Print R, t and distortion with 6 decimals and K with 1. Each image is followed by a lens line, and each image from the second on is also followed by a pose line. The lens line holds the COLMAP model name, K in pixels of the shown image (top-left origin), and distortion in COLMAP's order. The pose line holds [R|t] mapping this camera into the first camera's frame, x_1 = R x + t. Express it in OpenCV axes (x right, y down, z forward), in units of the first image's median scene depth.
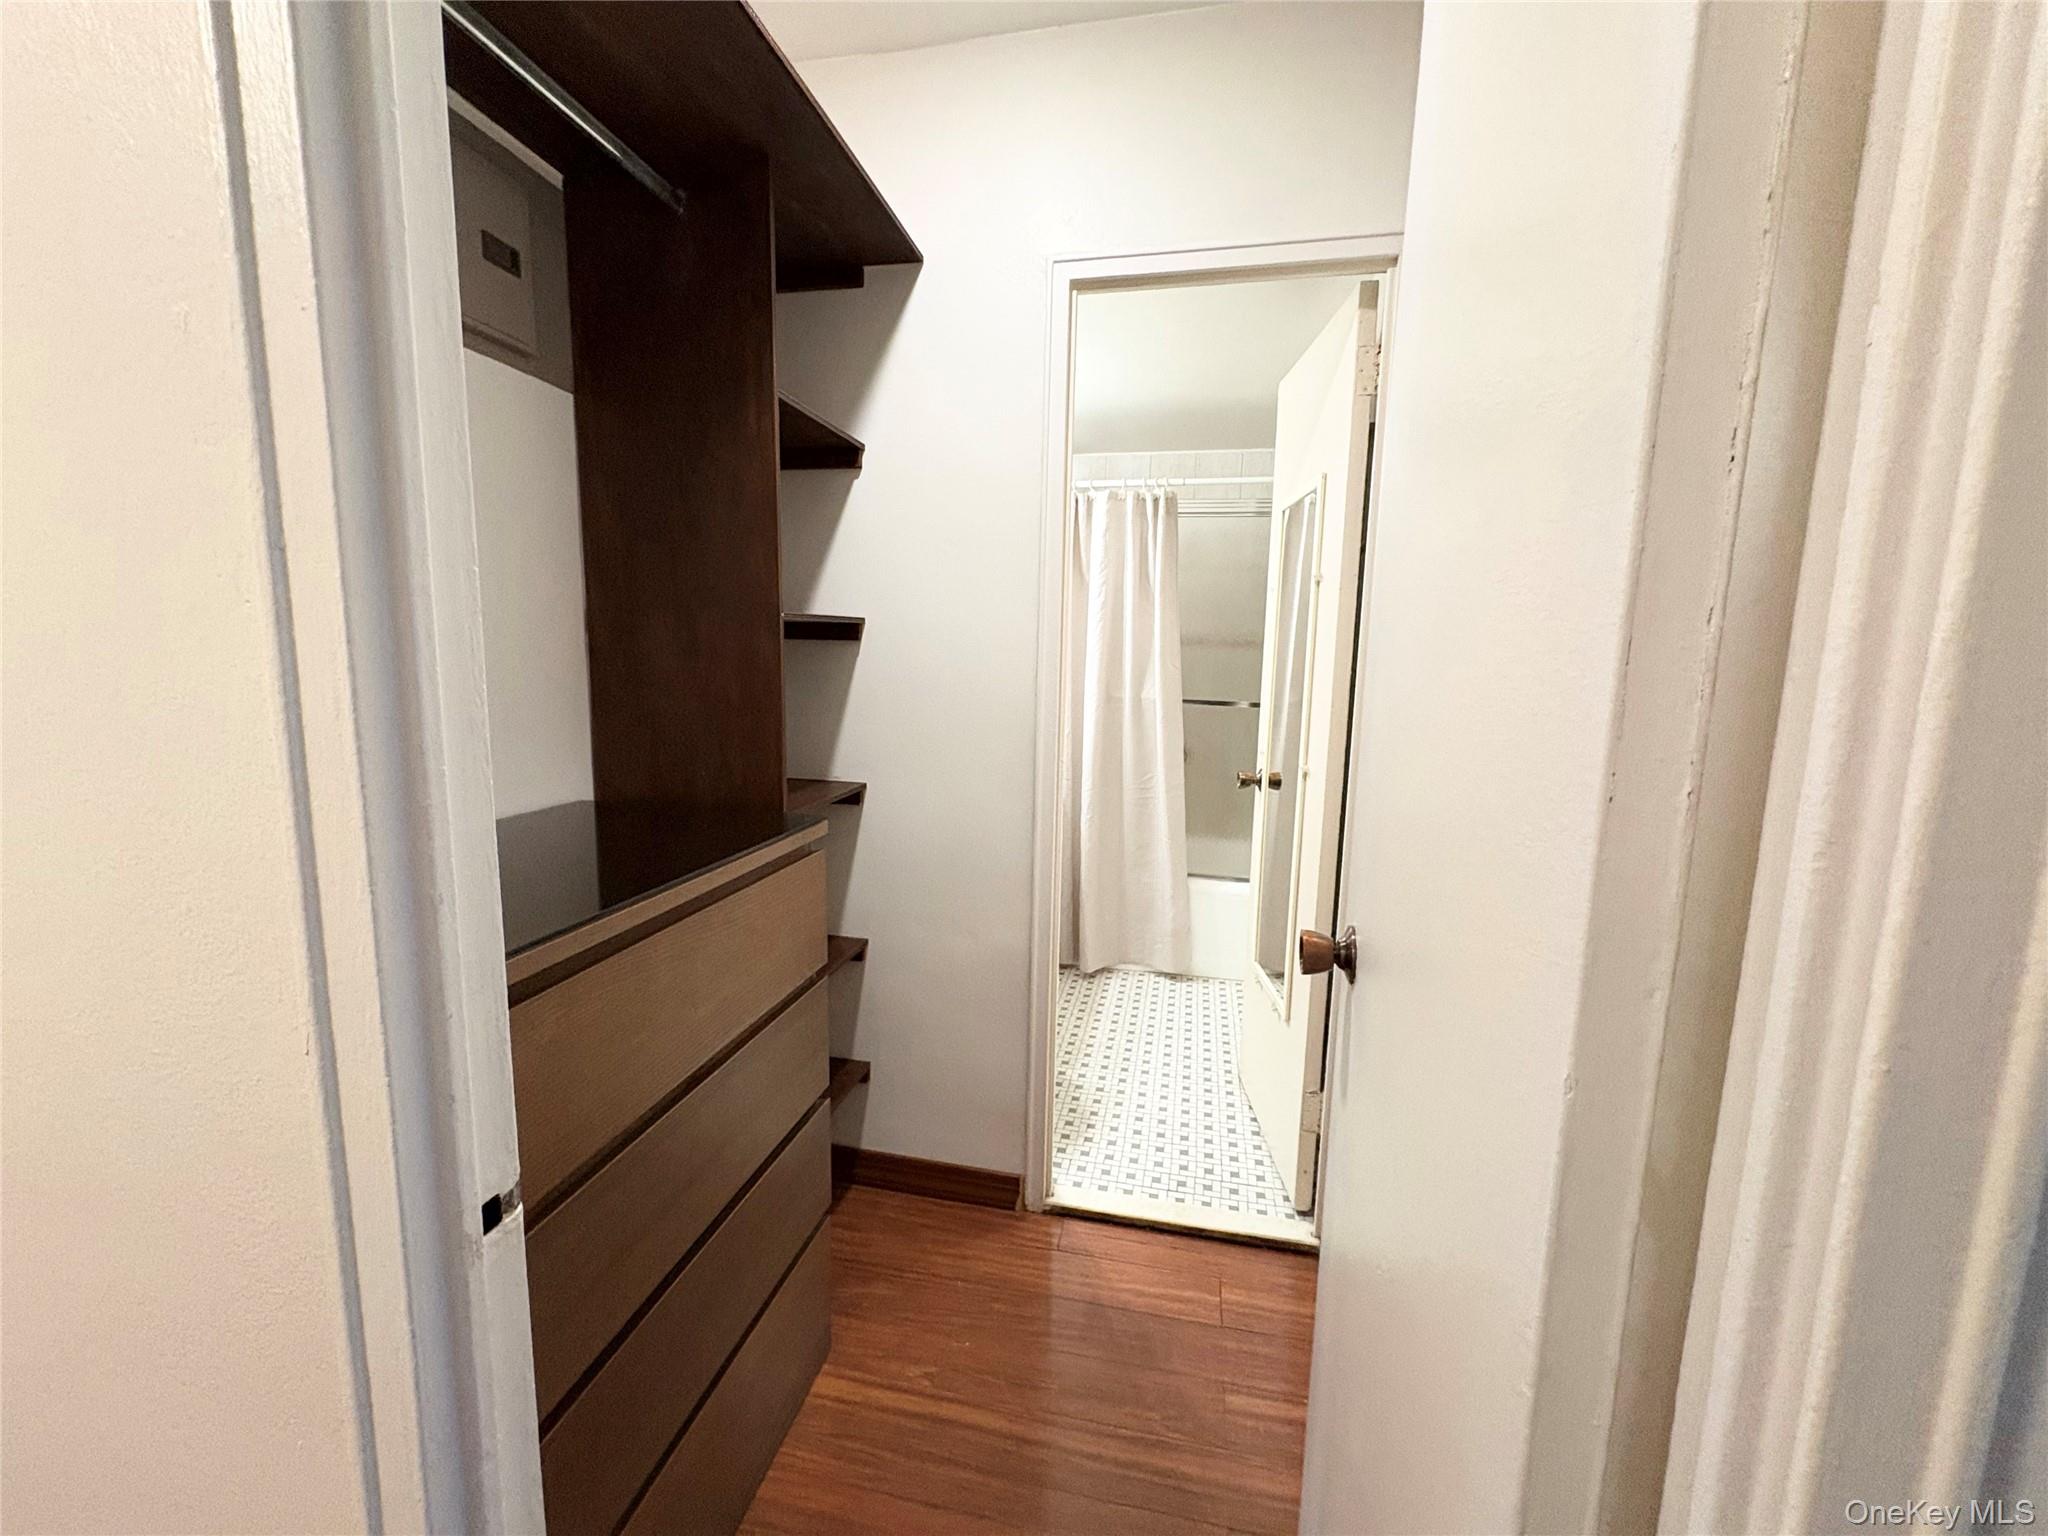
lens RADIAL K [[815.5, 0, 1020.0], [0, 815.5, 770.8], [0, 0, 1]] dist [0.004371, 0.000242]
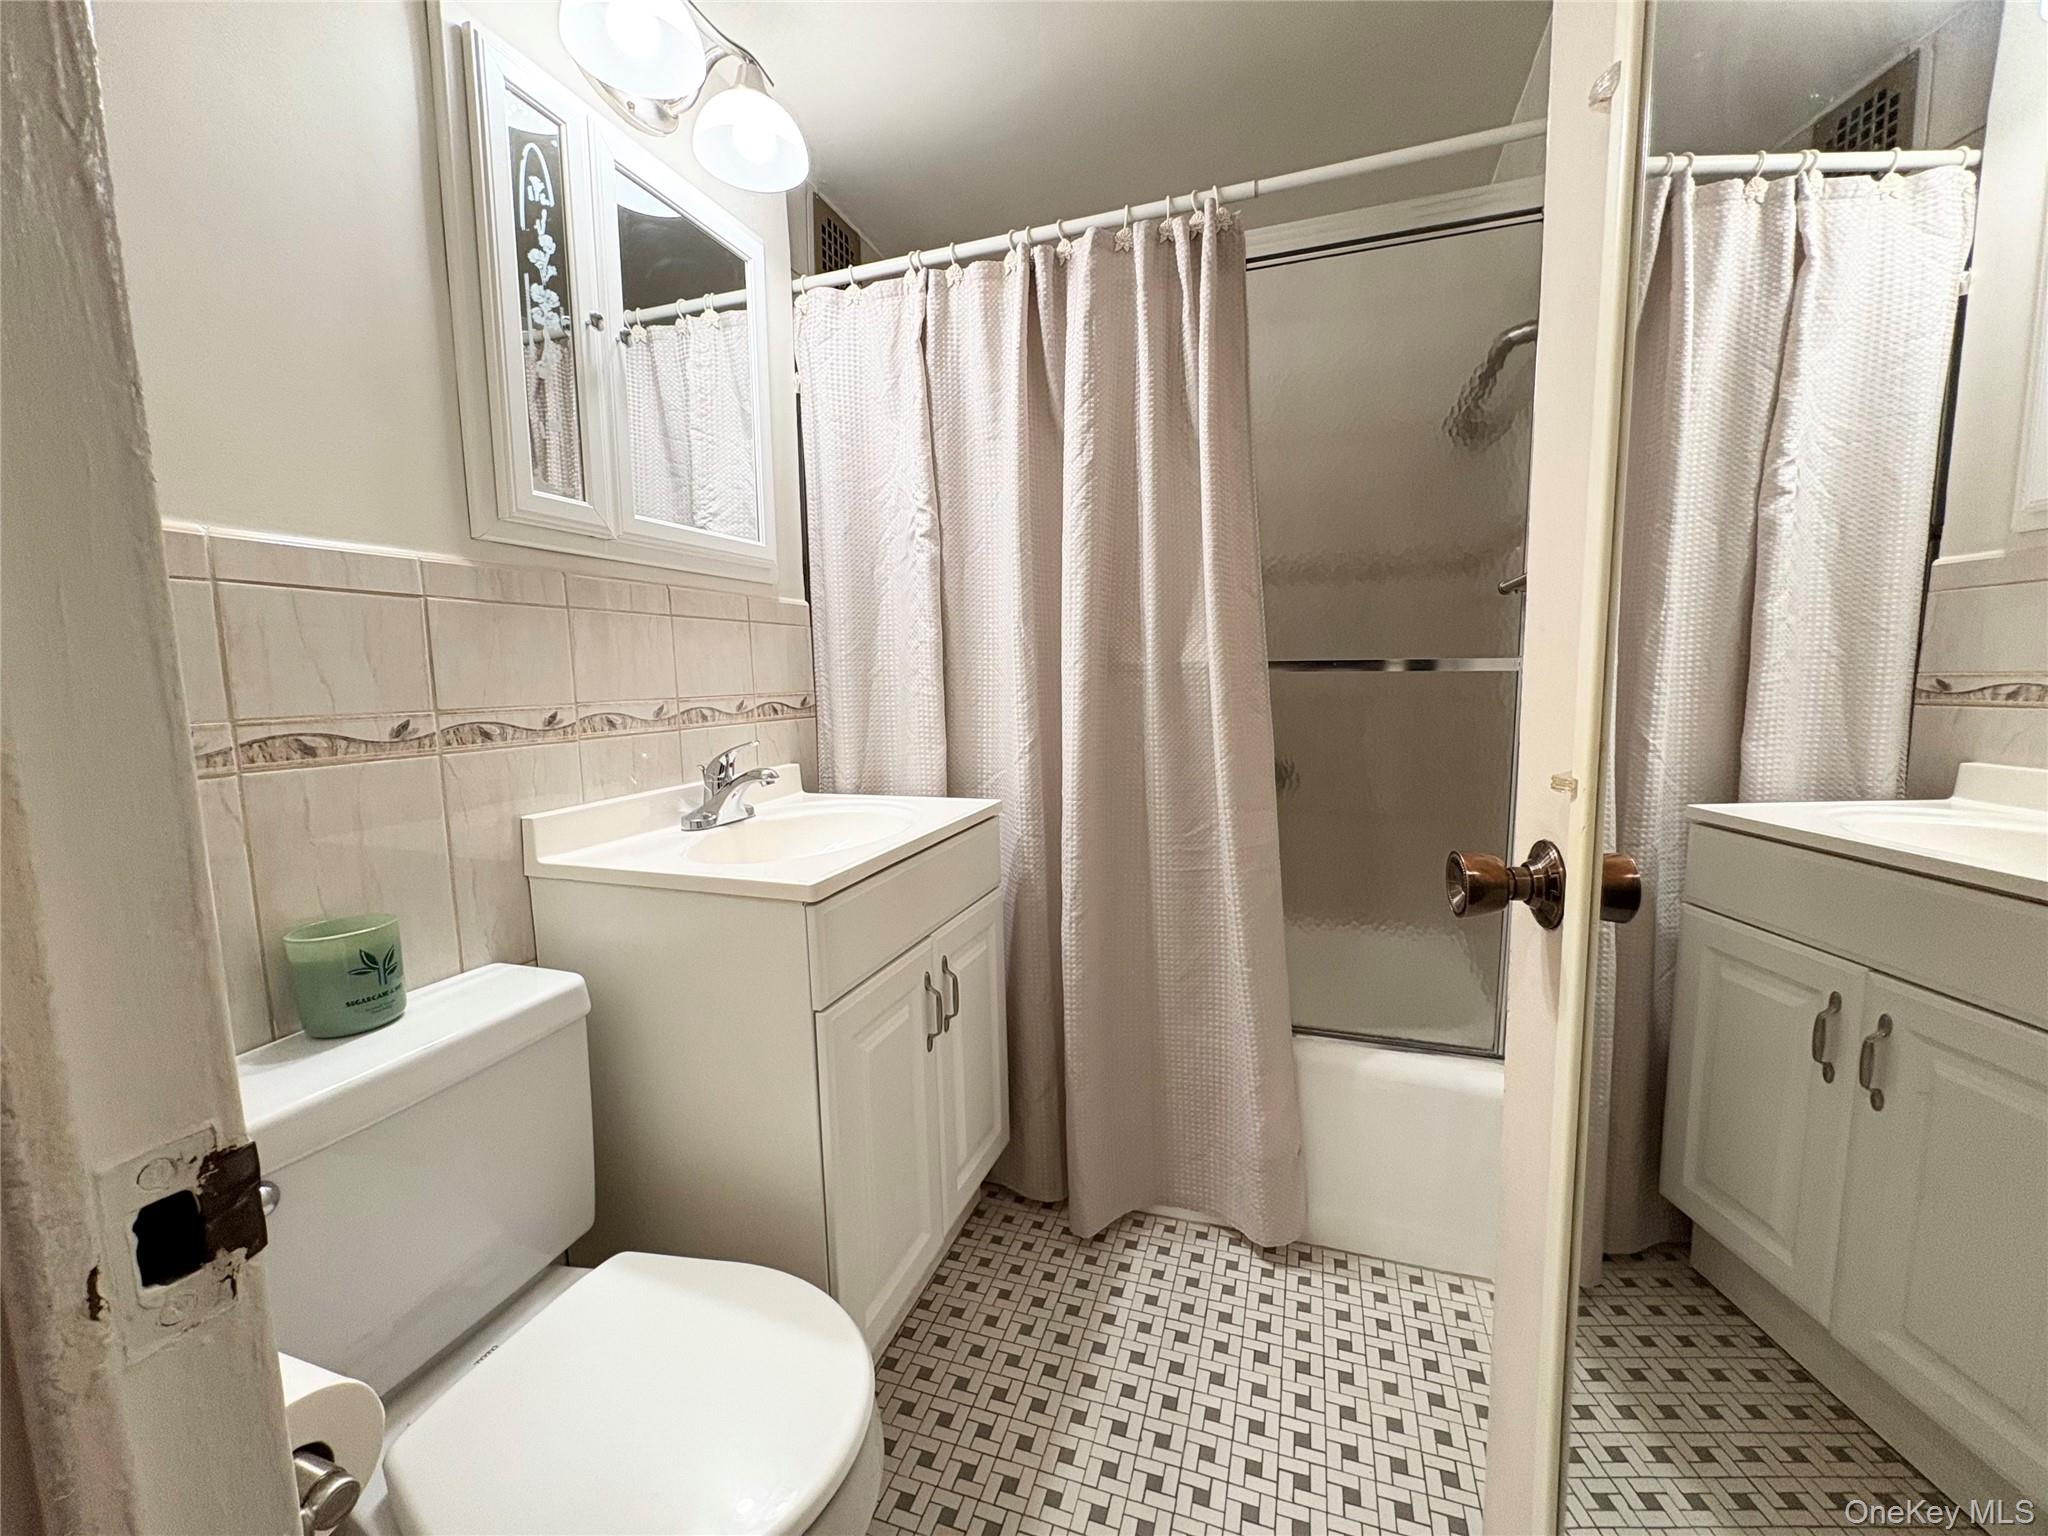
lens RADIAL K [[815.5, 0, 1019.6], [0, 815.5, 763.2], [0, 0, 1]] dist [0.004371, 0.000242]
pose [[0.993315, -0.027427, -0.112130, 0.107302], [0.024056, 0.999220, -0.031307, -0.017629], [0.112901, 0.028400, 0.993200, 0.514595]]
